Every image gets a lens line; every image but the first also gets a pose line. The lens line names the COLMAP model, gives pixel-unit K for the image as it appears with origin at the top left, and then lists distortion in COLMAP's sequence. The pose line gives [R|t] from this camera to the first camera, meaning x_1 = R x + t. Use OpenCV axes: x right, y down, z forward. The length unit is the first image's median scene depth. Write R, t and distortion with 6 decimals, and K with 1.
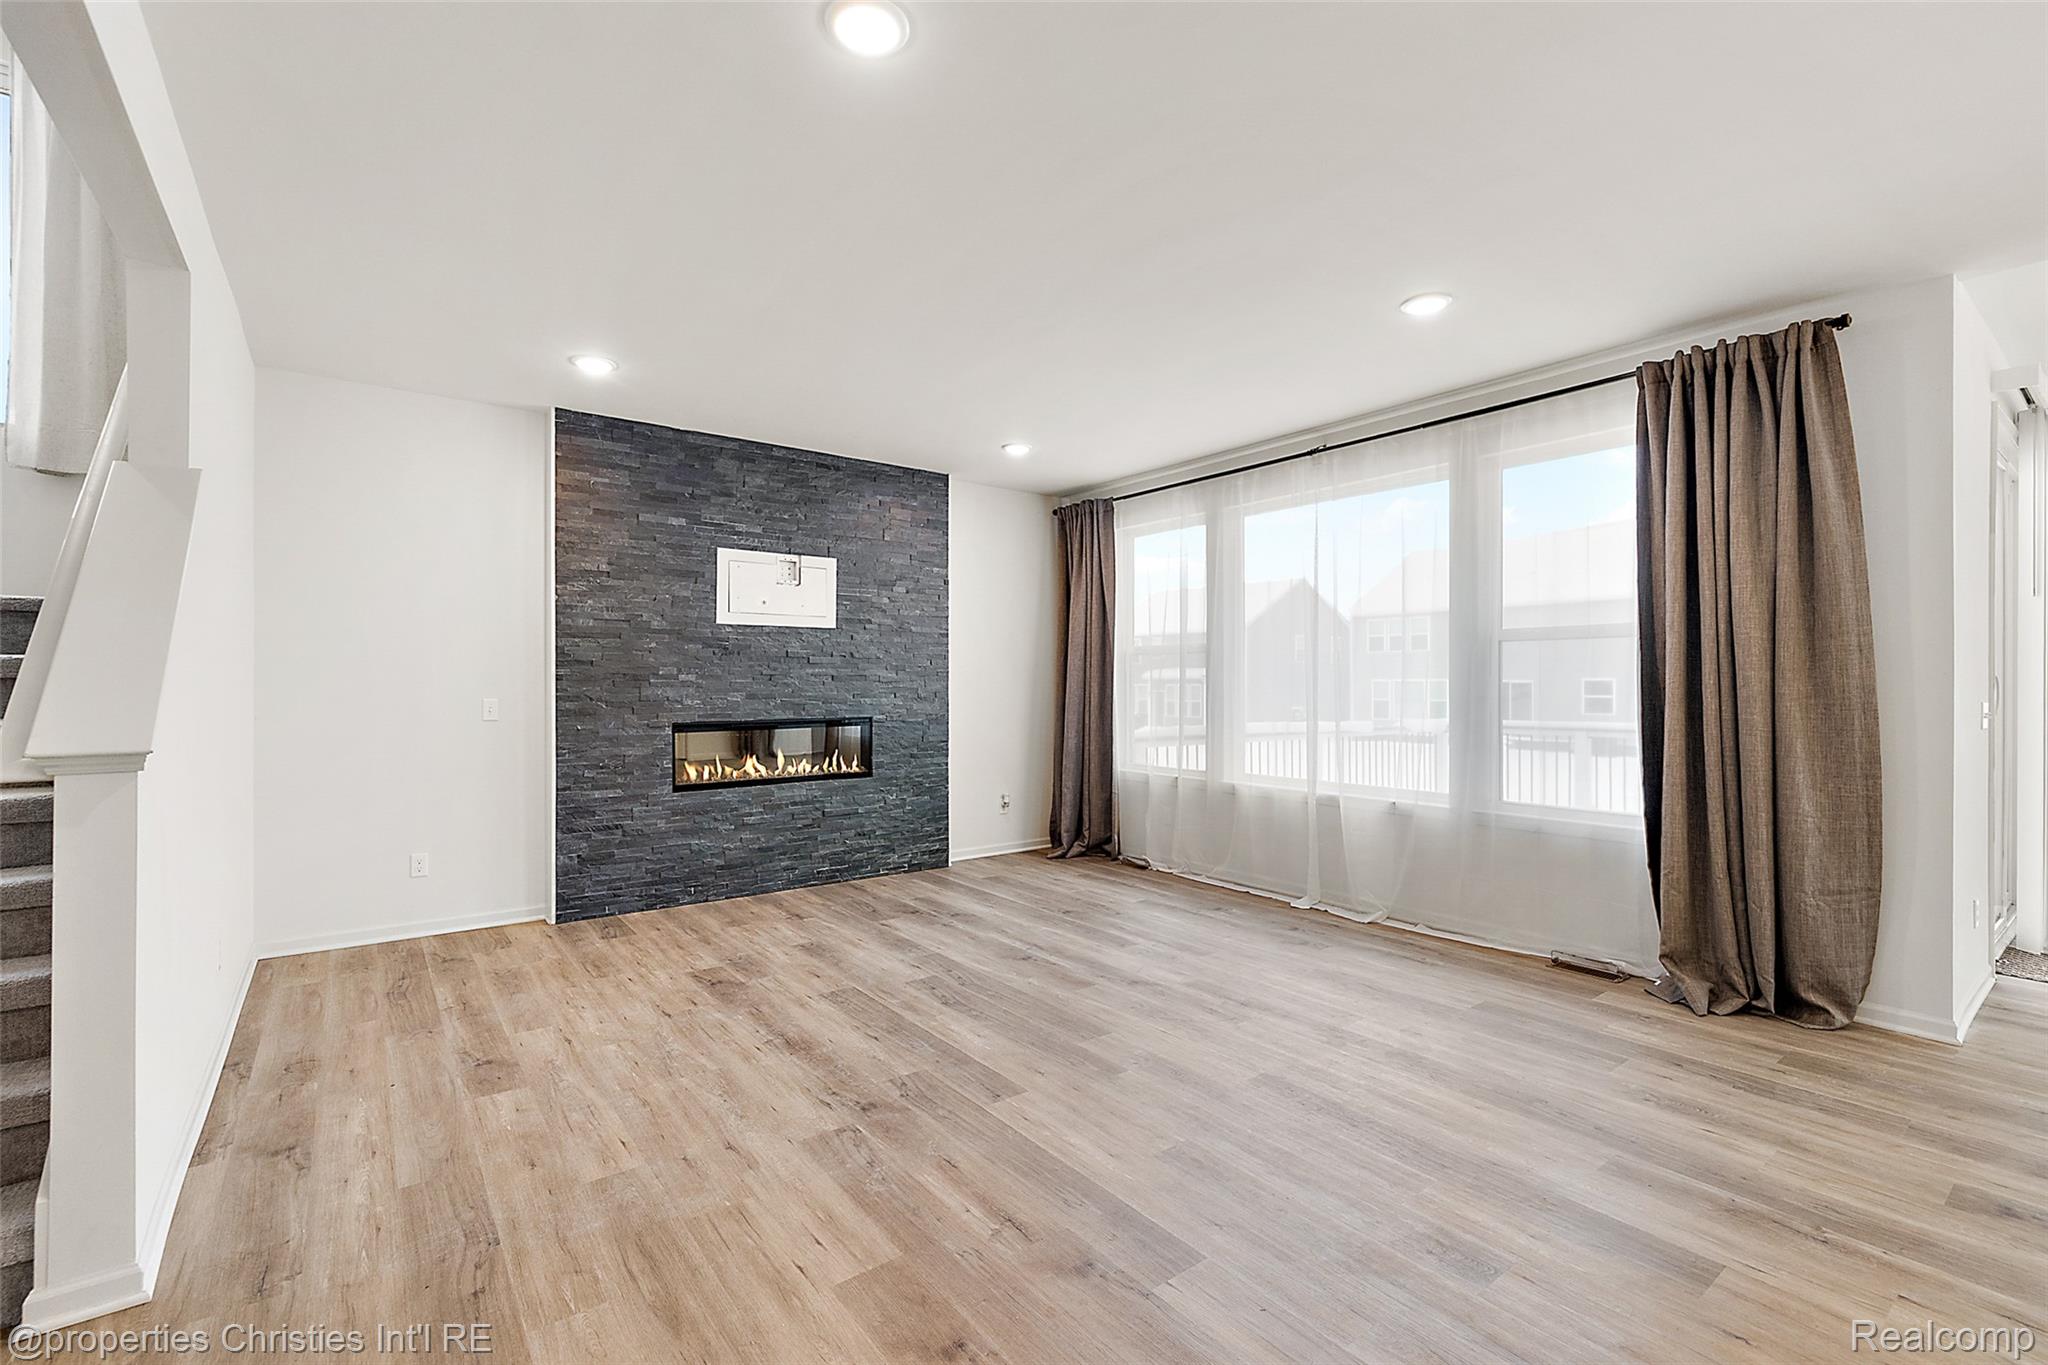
lens RADIAL K [[876.6, 0, 1022.4], [0, 876.6, 685.6], [0, 0, 1]] dist [-0.000647, 0.000128]
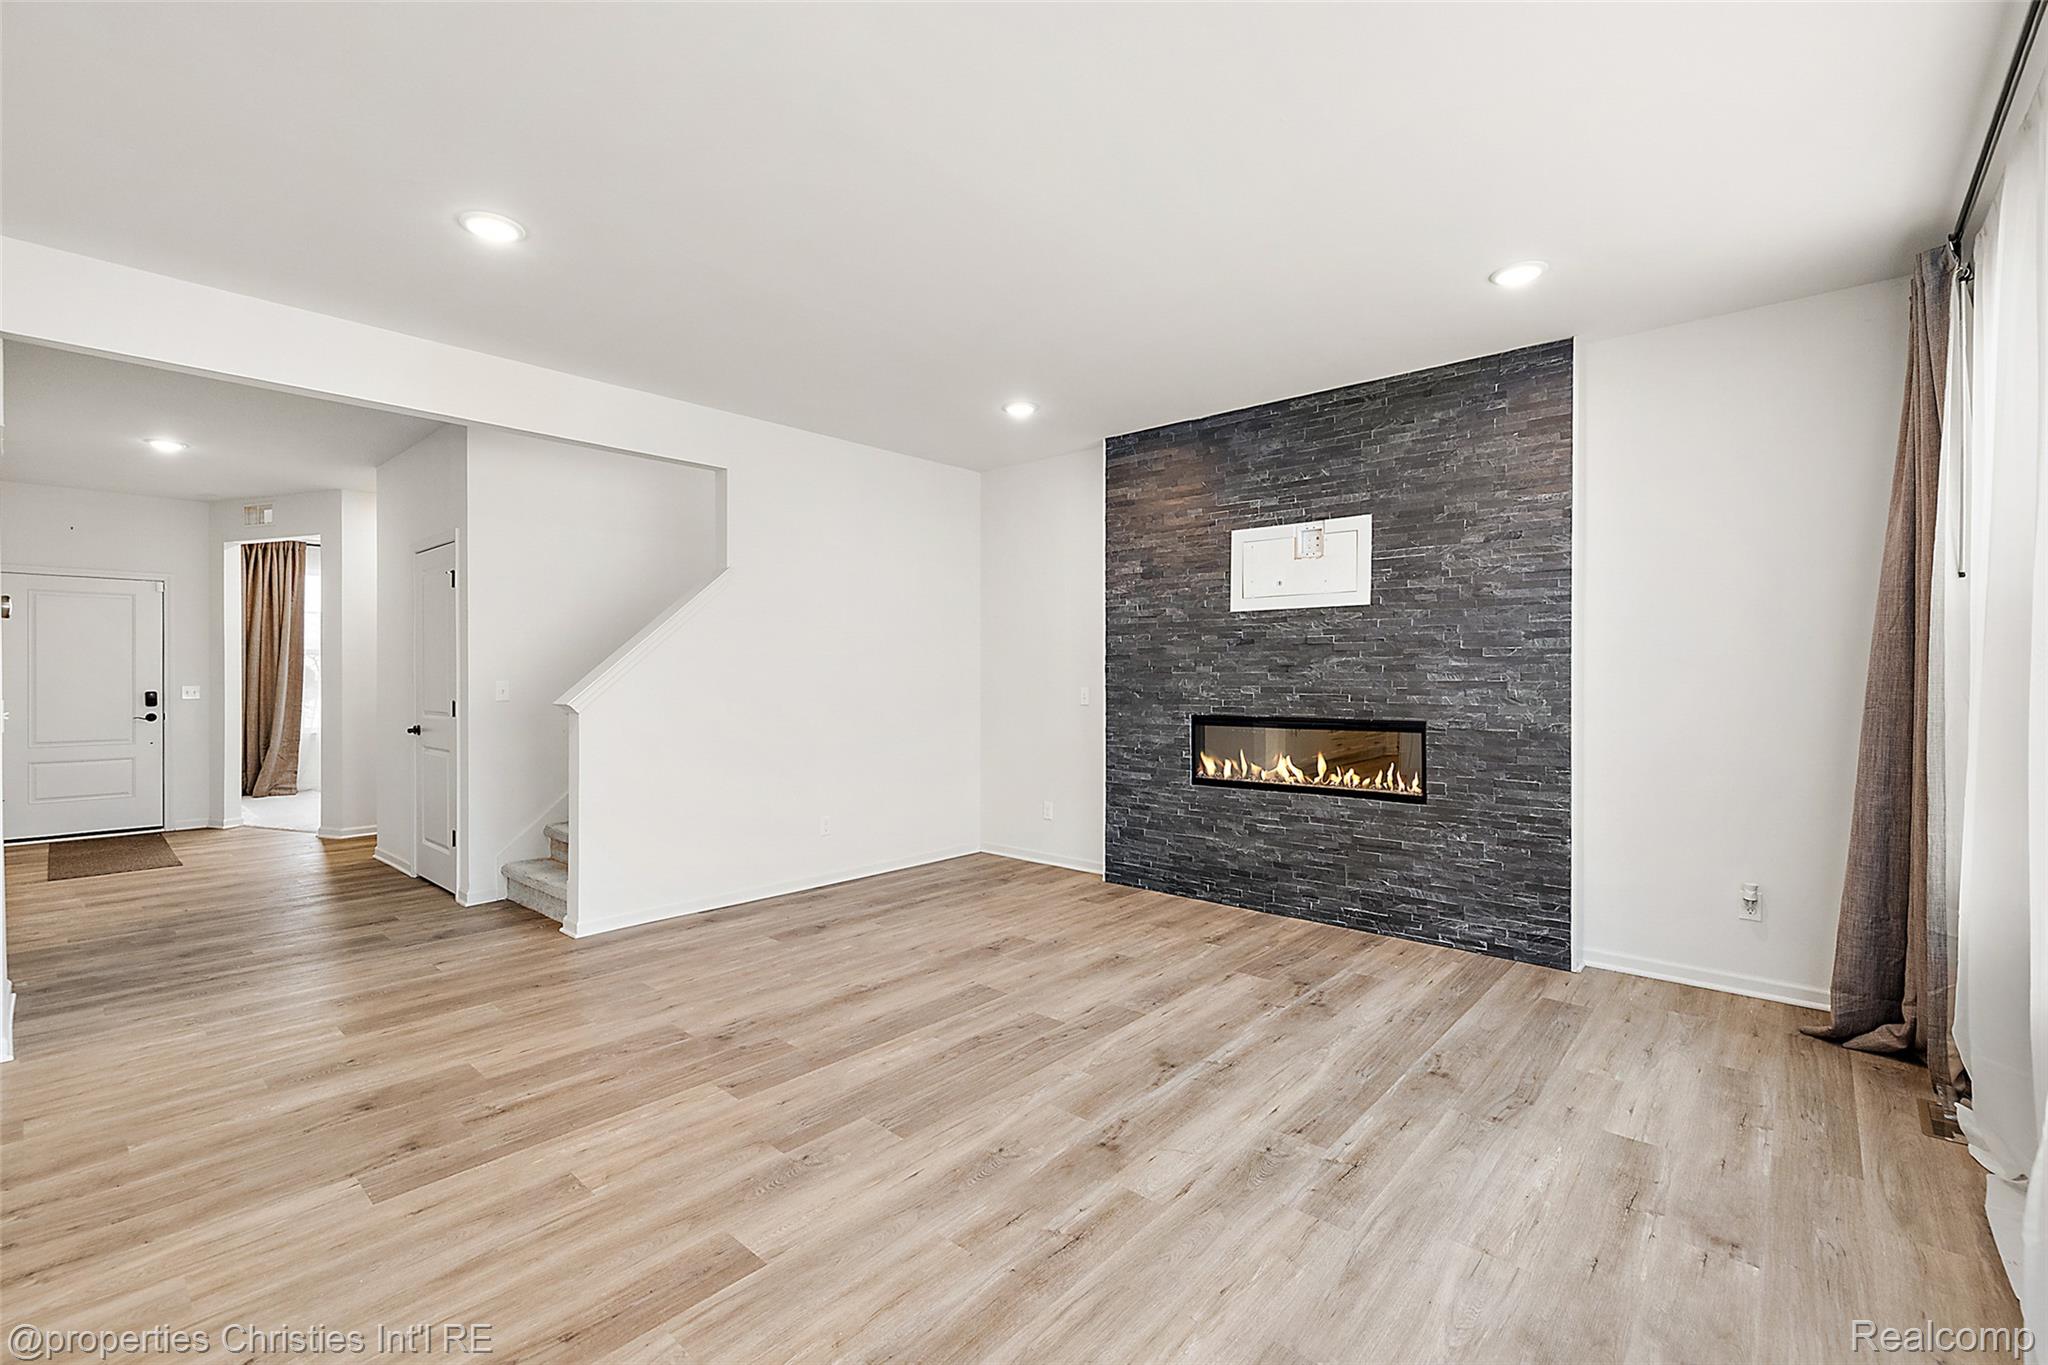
lens RADIAL K [[887.8, 0, 1016.3], [0, 887.8, 677.1], [0, 0, 1]] dist [-0.001539, 0.000118]
pose [[0.192179, 0.003578, -0.981353, 0.561241], [-0.001033, 0.999994, 0.003444, -0.003774], [0.981359, 0.000352, 0.192181, 0.609753]]
